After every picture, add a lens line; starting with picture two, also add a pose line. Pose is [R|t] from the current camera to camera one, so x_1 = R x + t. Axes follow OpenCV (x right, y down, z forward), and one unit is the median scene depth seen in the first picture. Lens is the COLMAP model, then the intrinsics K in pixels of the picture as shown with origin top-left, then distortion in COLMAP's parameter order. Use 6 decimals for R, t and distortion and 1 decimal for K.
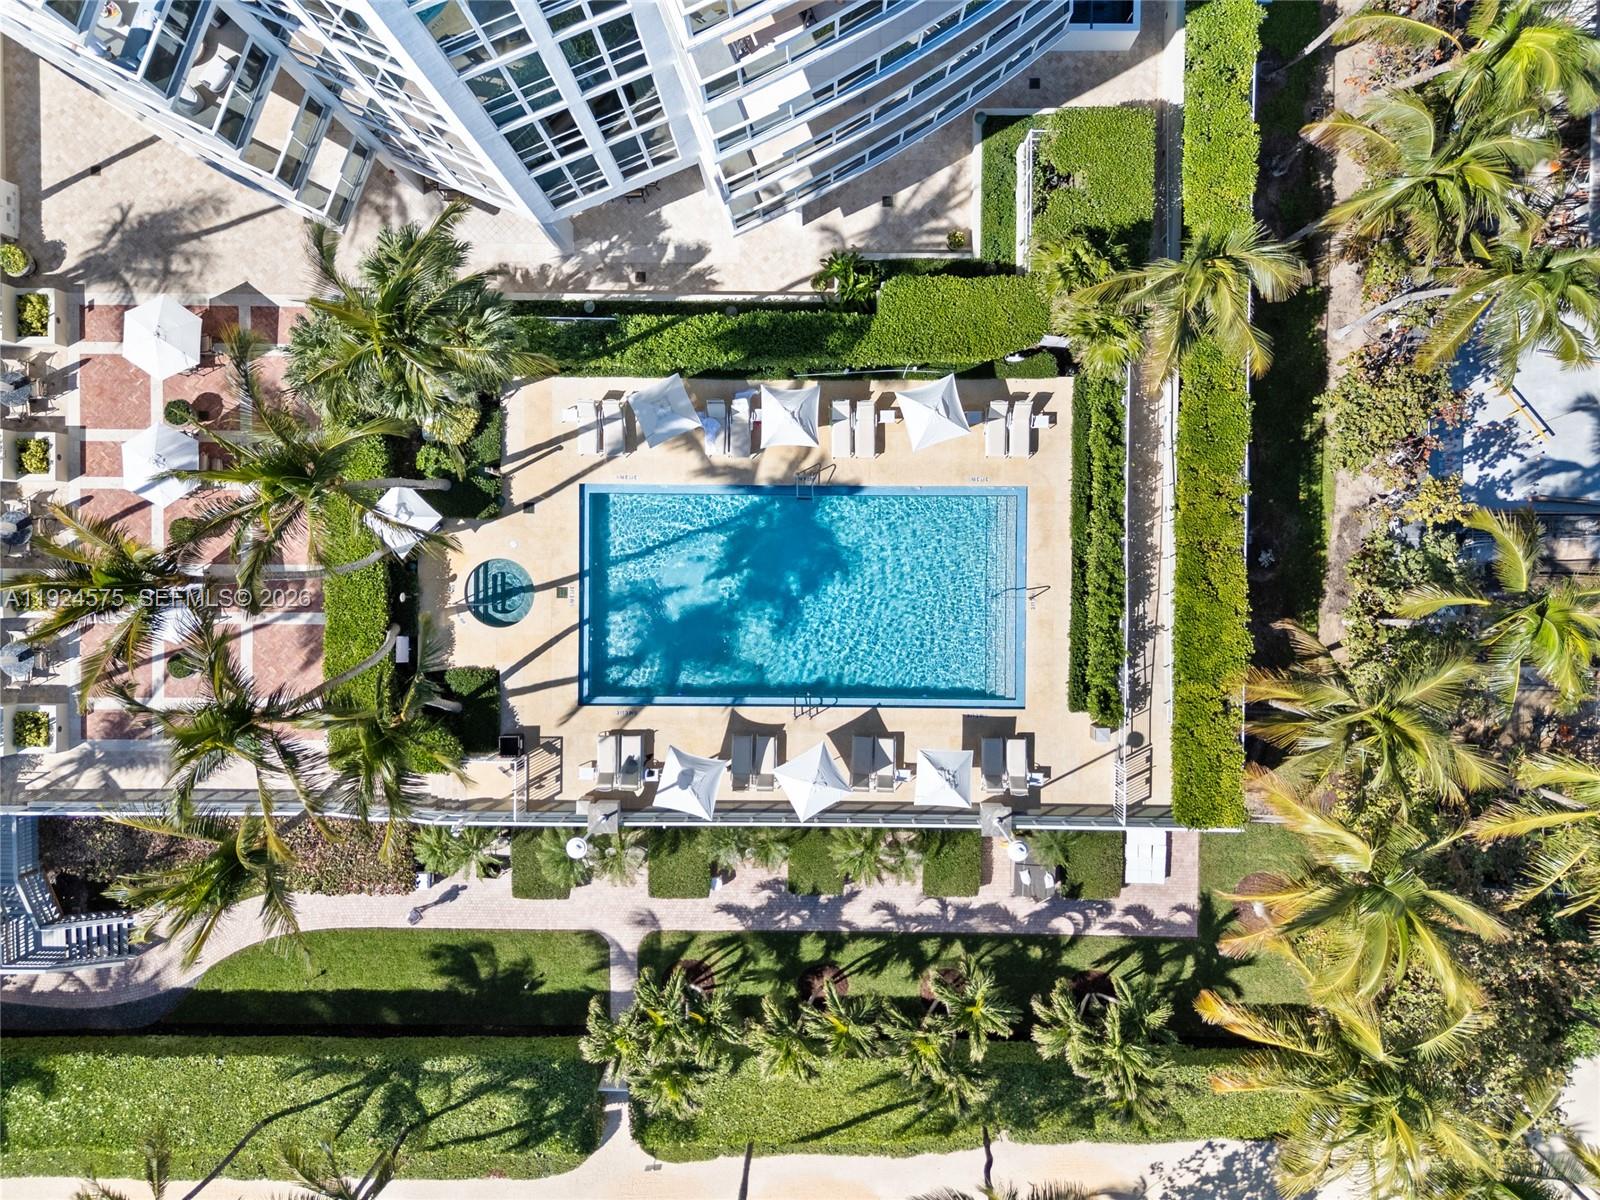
lens RADIAL K [[1155.6, 0, 830.4], [0, 1155.6, 593.4], [0, 0, 1]] dist [0.021115, -0.003650]
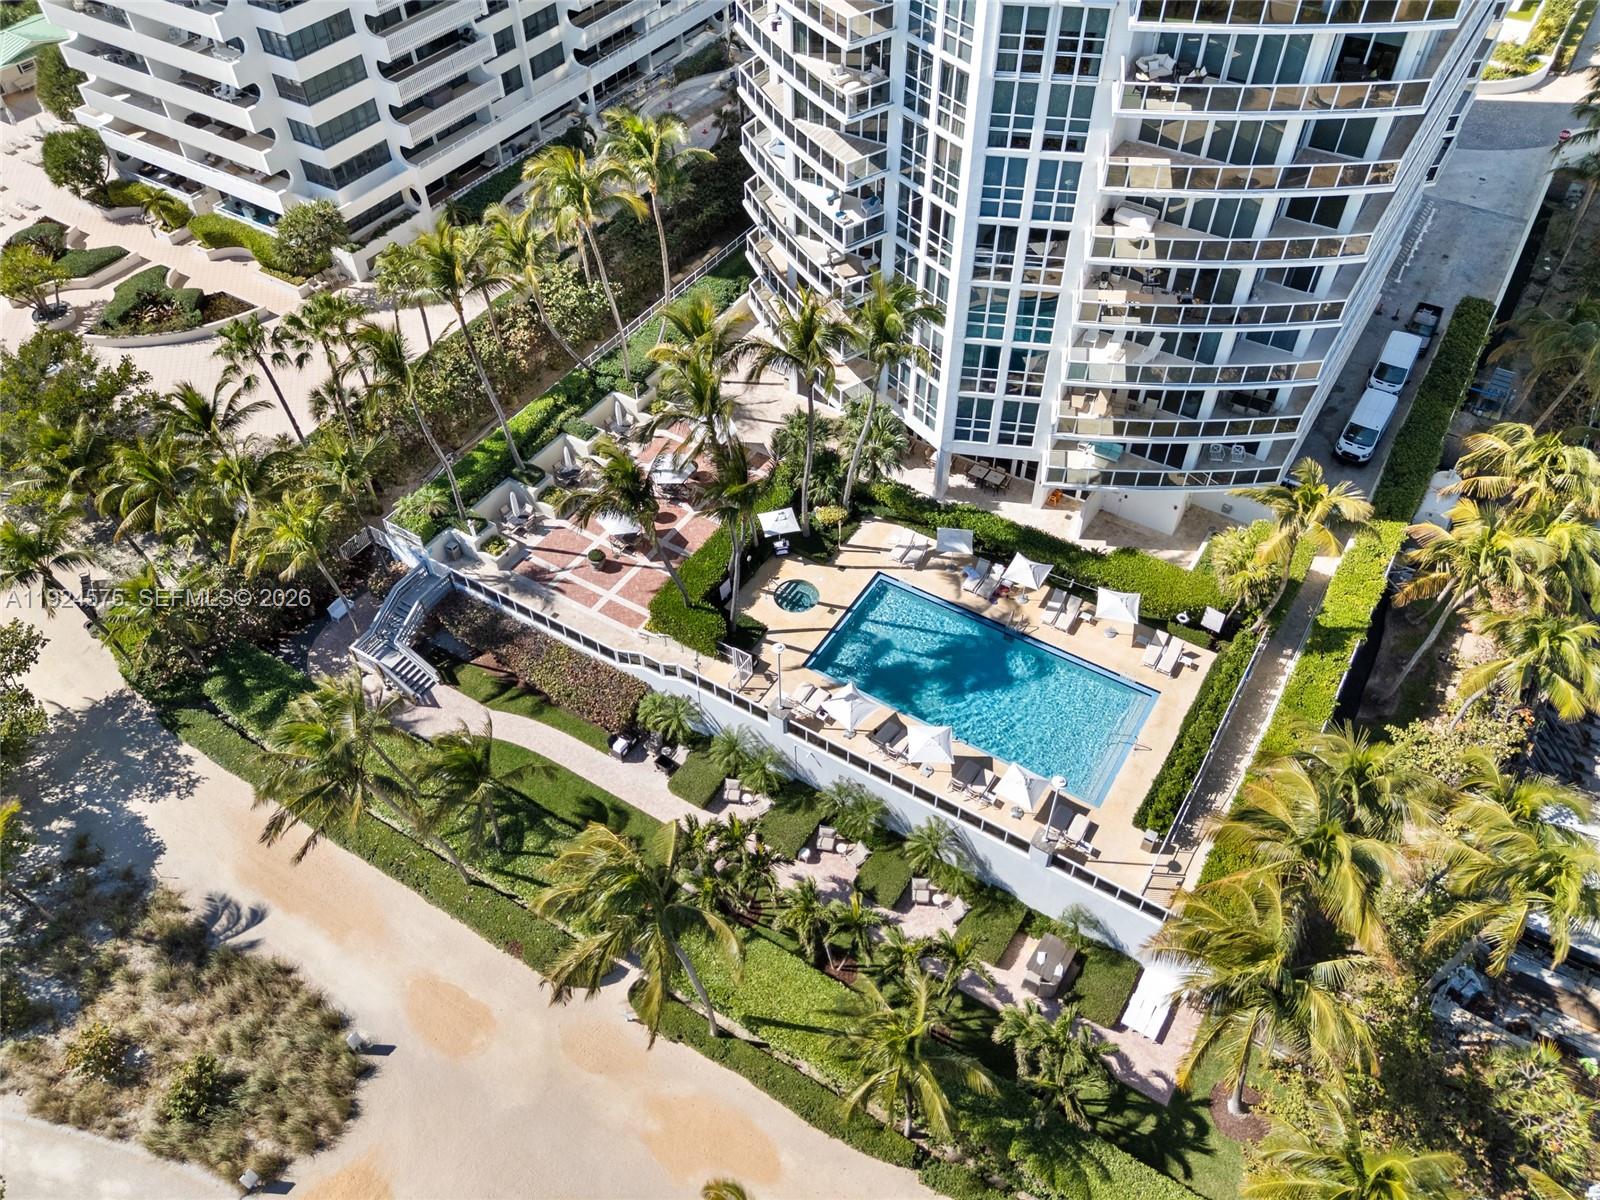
lens RADIAL K [[1155.6, 0, 830.4], [0, 1155.6, 593.4], [0, 0, 1]] dist [0.021115, -0.003650]
pose [[0.858903, 0.374836, -0.348975, 0.271511], [-0.512138, 0.629237, -0.584616, 0.847248], [0.000453, 0.680852, 0.732421, -0.094458]]
